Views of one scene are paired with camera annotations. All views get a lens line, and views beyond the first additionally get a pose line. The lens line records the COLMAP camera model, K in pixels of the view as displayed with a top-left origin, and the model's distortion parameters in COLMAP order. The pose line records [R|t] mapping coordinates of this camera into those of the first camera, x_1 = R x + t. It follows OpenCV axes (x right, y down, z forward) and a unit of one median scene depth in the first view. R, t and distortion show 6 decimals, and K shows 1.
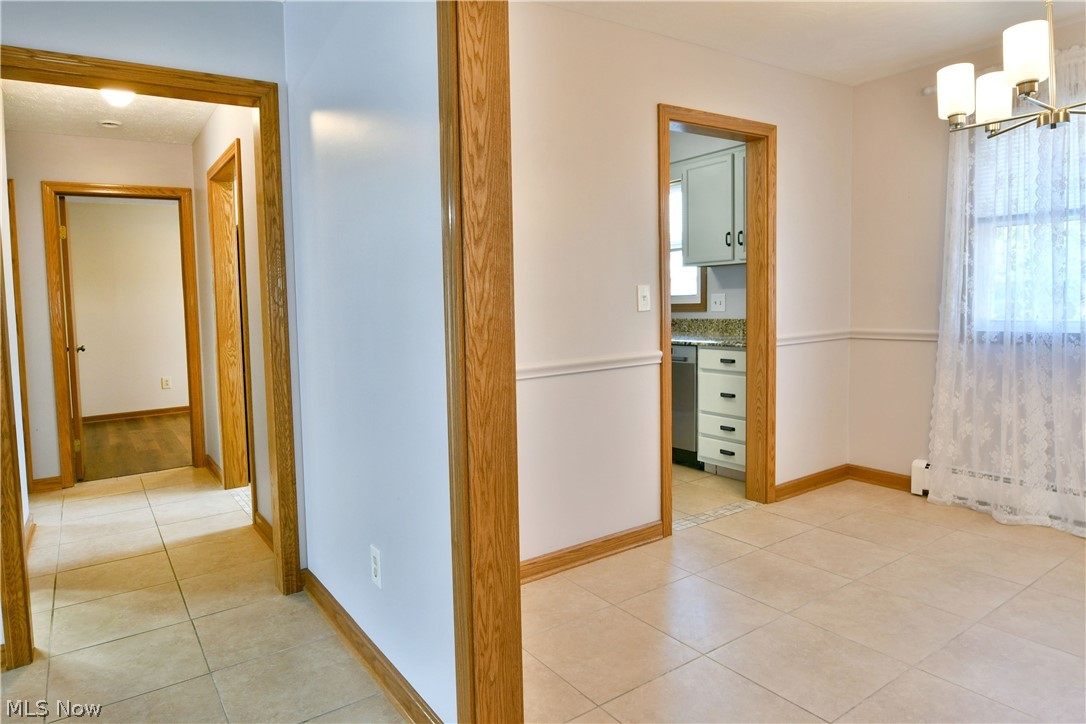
lens RADIAL K [[672.1, 0, 543.0], [0, 672.1, 362.0], [0, 0, 1]] dist [0.001182, -0.000113]
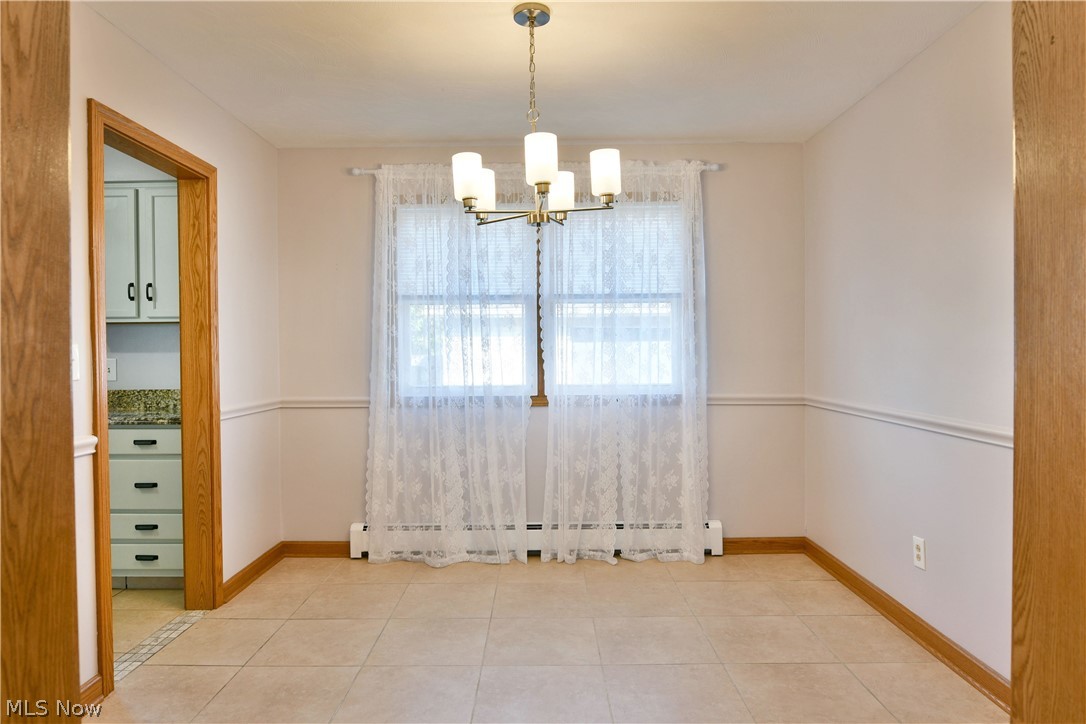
lens RADIAL K [[669.8, 0, 543.1], [0, 669.8, 377.5], [0, 0, 1]] dist [-0.009133, -0.001963]
pose [[0.581108, -0.003590, 0.813818, -0.112884], [0.067041, 0.996803, -0.043474, -0.014096], [-0.811060, 0.079822, 0.579491, 0.173785]]
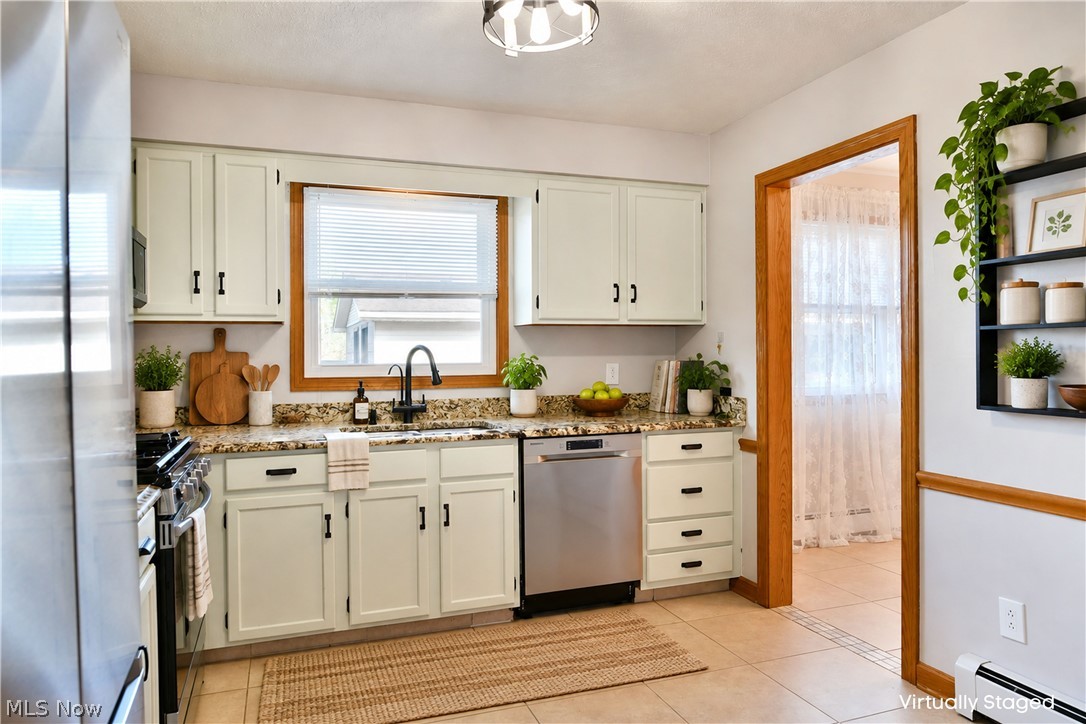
lens RADIAL K [[682.2, 0, 519.2], [0, 682.2, 362.4], [0, 0, 1]] dist [-0.018618, 0.001014]
pose [[0.275800, 0.011194, 0.961150, -0.644490], [0.092866, 0.994944, -0.038235, -0.103053], [-0.956719, 0.099803, 0.273366, 1.133328]]
